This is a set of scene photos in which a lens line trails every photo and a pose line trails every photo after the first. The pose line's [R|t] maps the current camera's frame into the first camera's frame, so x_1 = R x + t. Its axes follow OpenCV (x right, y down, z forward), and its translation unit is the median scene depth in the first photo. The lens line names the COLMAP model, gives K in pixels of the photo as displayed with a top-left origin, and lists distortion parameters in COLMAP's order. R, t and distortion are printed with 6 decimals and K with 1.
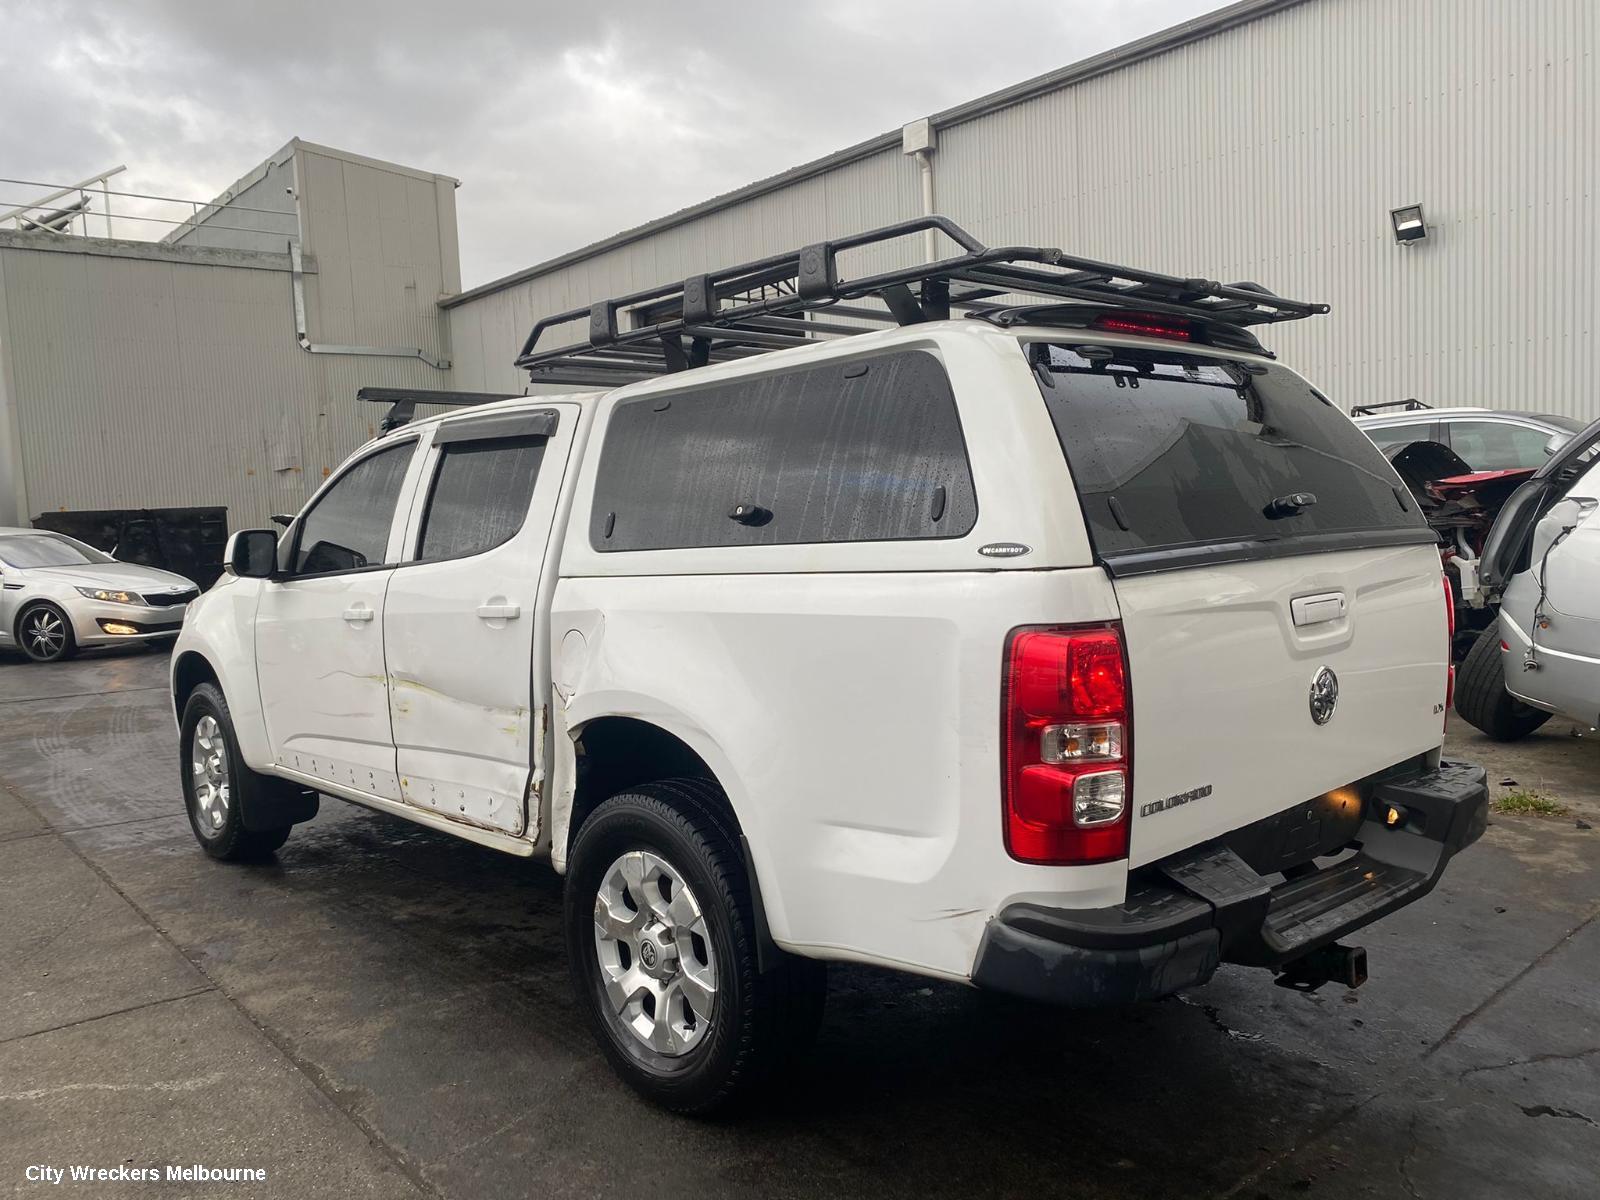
lens RADIAL K [[1220.7, 0, 790.3], [0, 1220.7, 607.7], [0, 0, 1]] dist [0.025506, -0.021892]
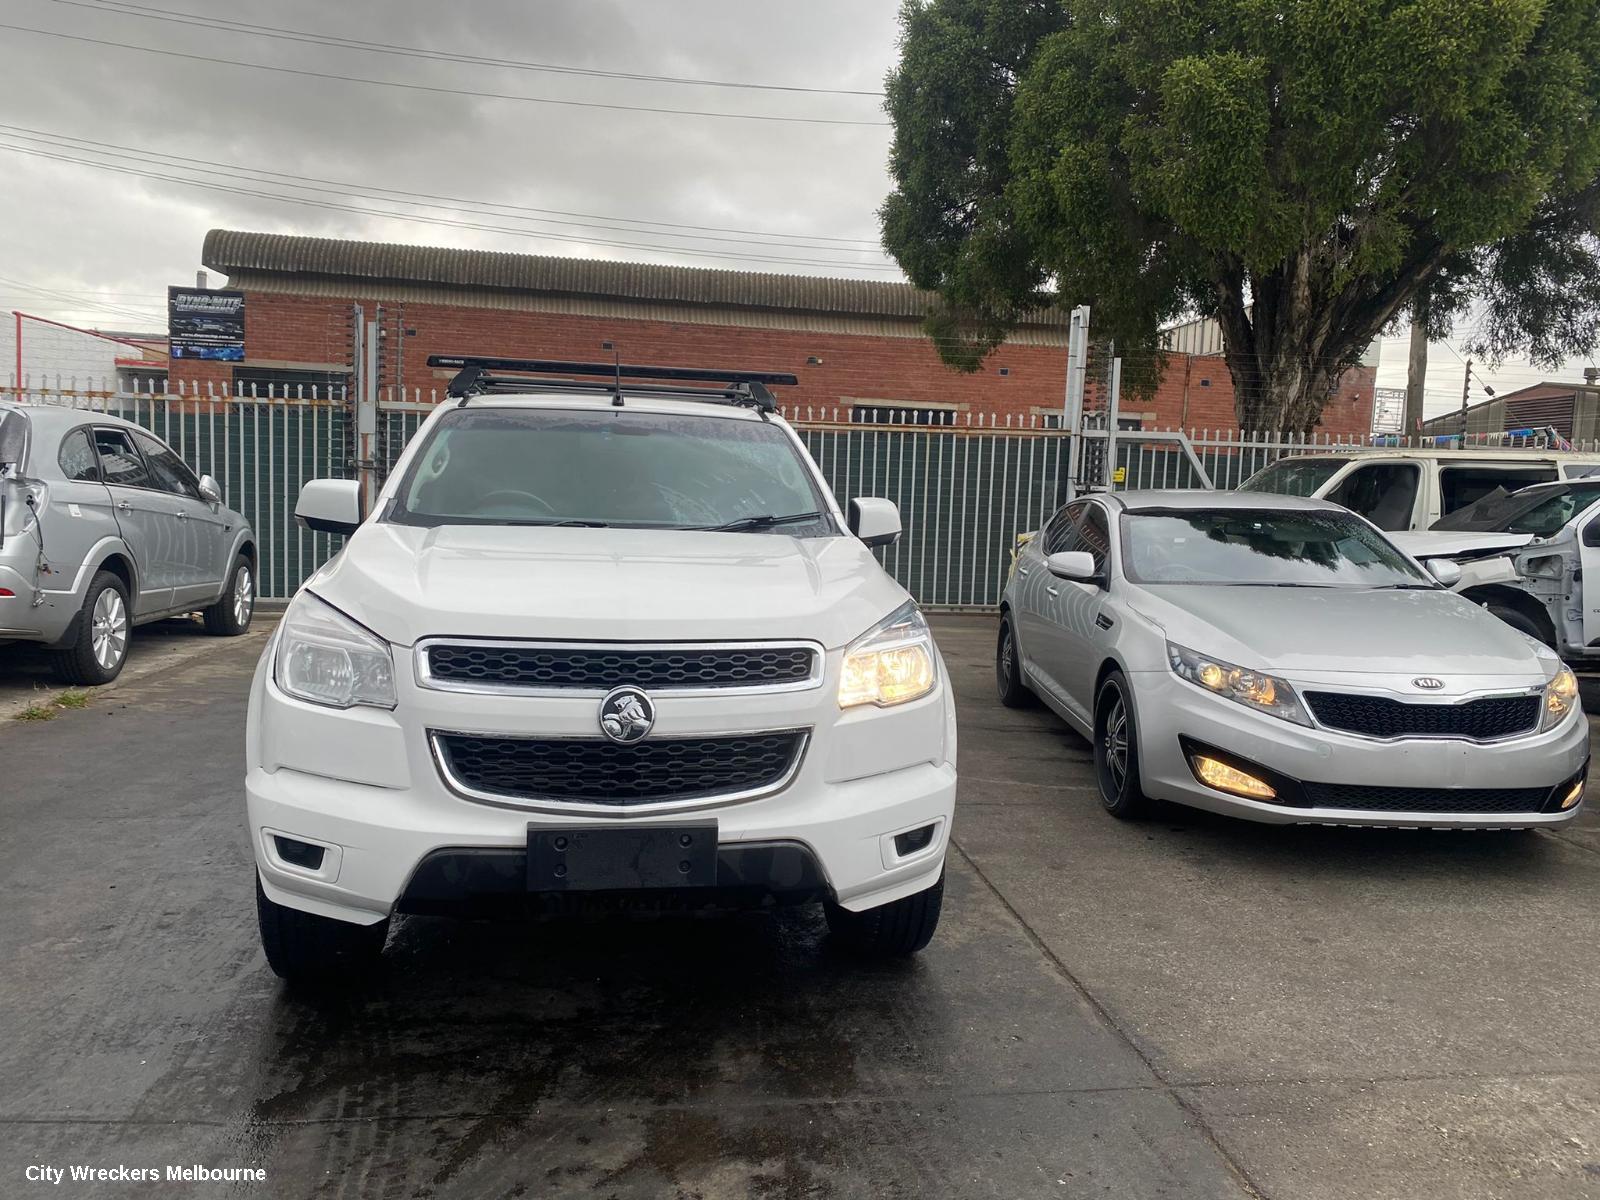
lens RADIAL K [[1220.7, 0, 804.6], [0, 1220.7, 599.6], [0, 0, 1]] dist [0.025506, -0.021892]
pose [[-0.839506, -0.039340, 0.541924, -1.089666], [0.038278, 0.990615, 0.131210, -0.132614], [-0.542000, 0.130895, -0.830122, 2.176787]]
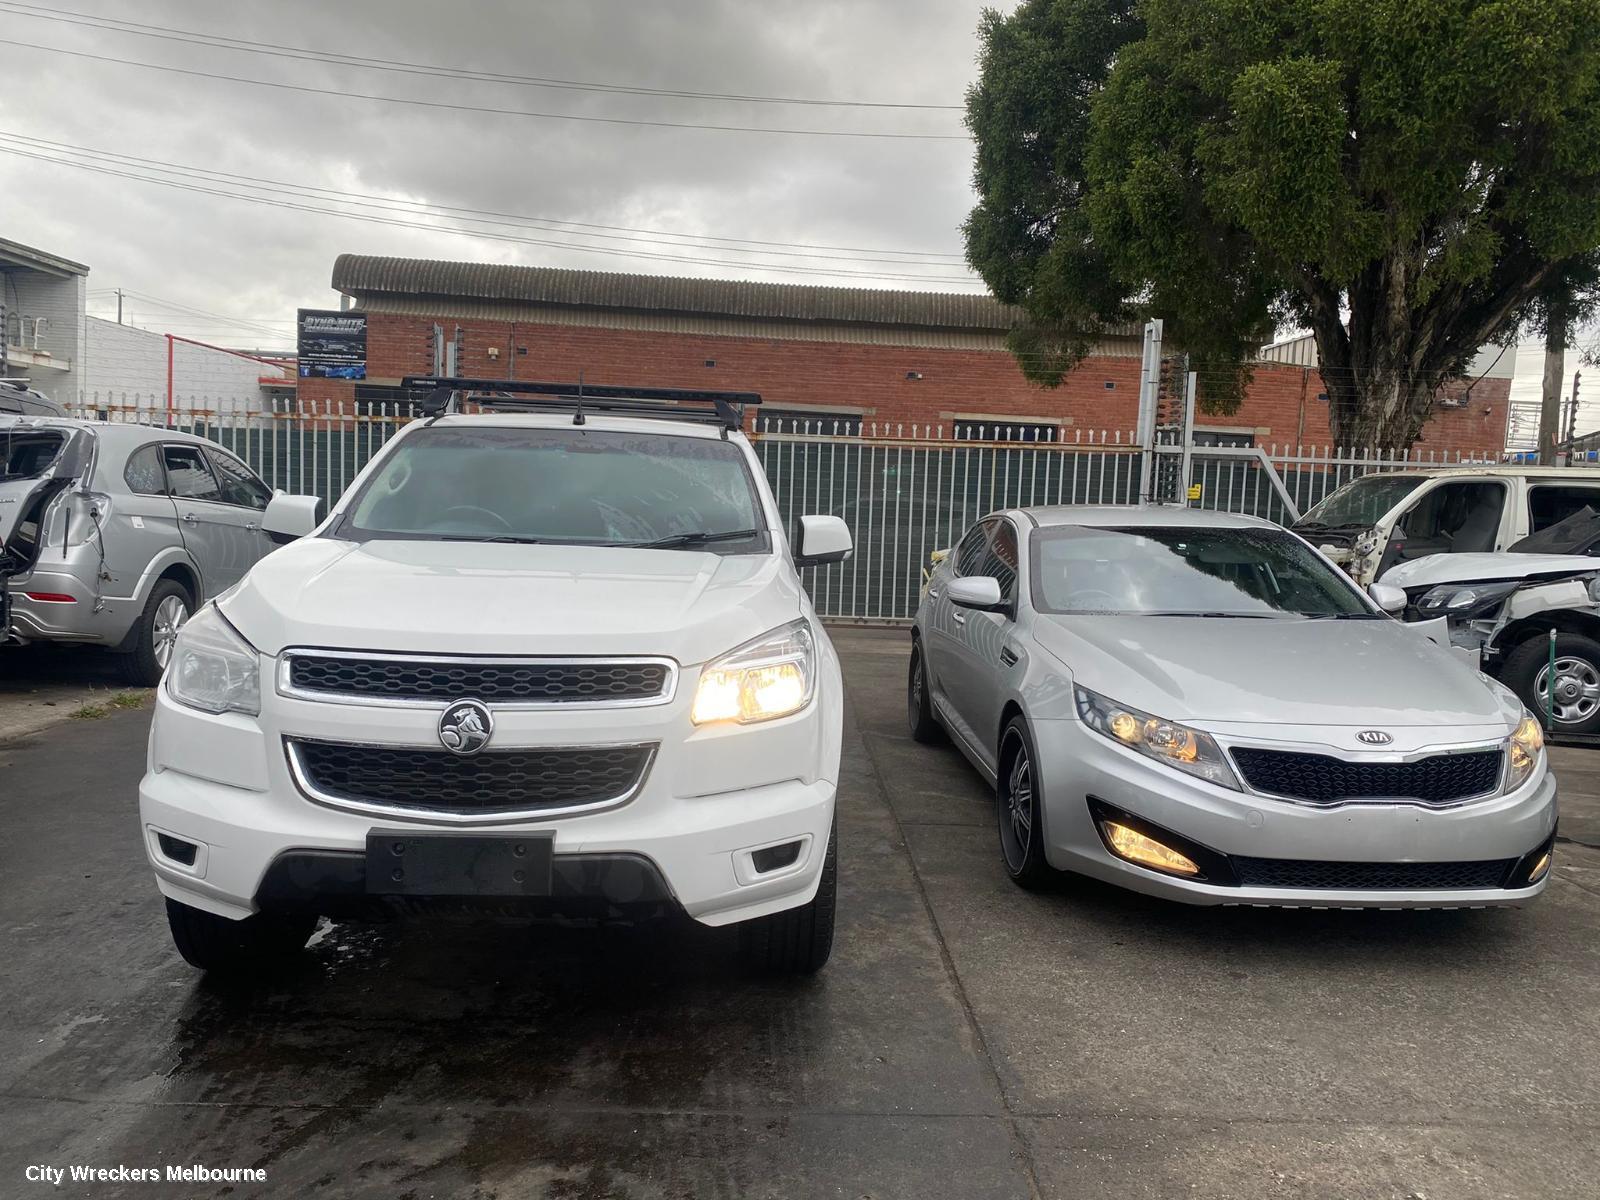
lens RADIAL K [[1220.7, 0, 807.7], [0, 1220.7, 604.7], [0, 0, 1]] dist [0.025506, -0.021892]
pose [[-0.780555, -0.046037, 0.623389, -1.232793], [0.037157, 0.992104, 0.119791, -0.129879], [-0.623982, 0.116667, -0.772681, 2.084919]]
